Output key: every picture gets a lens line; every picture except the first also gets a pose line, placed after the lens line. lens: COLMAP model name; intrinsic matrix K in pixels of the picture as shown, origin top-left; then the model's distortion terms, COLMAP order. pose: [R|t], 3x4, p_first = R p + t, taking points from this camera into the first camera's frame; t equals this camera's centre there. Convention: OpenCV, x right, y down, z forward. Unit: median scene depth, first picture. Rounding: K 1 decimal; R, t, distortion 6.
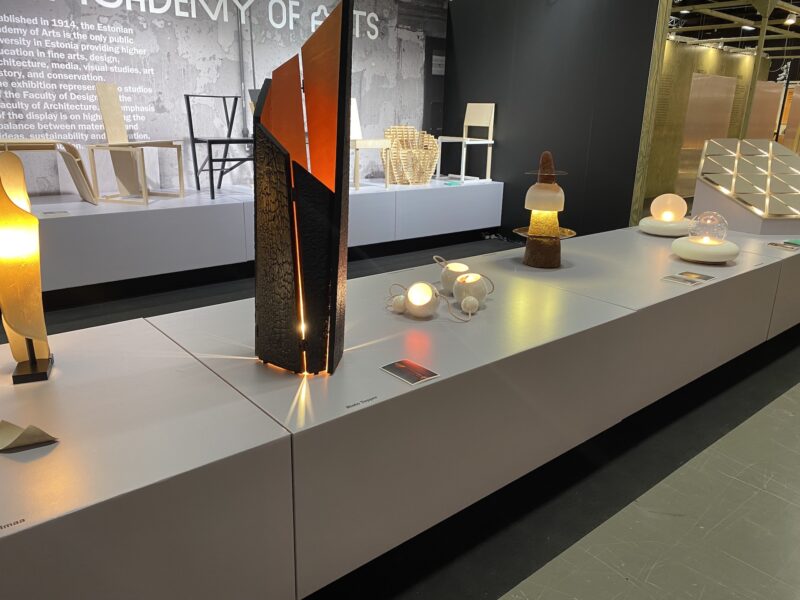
lens RADIAL K [[604.8, 0, 404.0], [0, 604.8, 286.9], [0, 0, 1]] dist [0.012305, -0.007610]
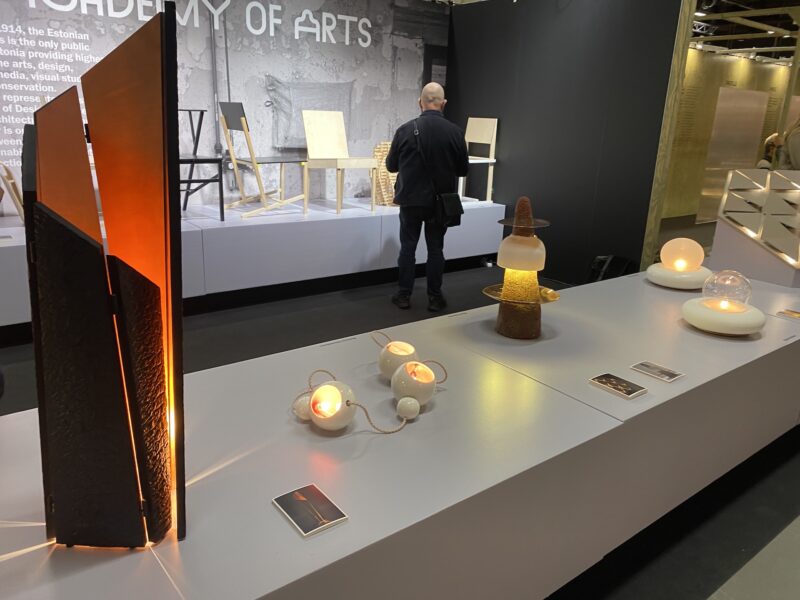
lens RADIAL K [[604.8, 0, 404.0], [0, 604.8, 286.9], [0, 0, 1]] dist [0.012305, -0.007610]
pose [[0.999052, 0.025500, -0.035291, 0.061707], [-0.025593, 0.999670, -0.002180, -0.056672], [0.035224, 0.003081, 0.999375, 0.108595]]
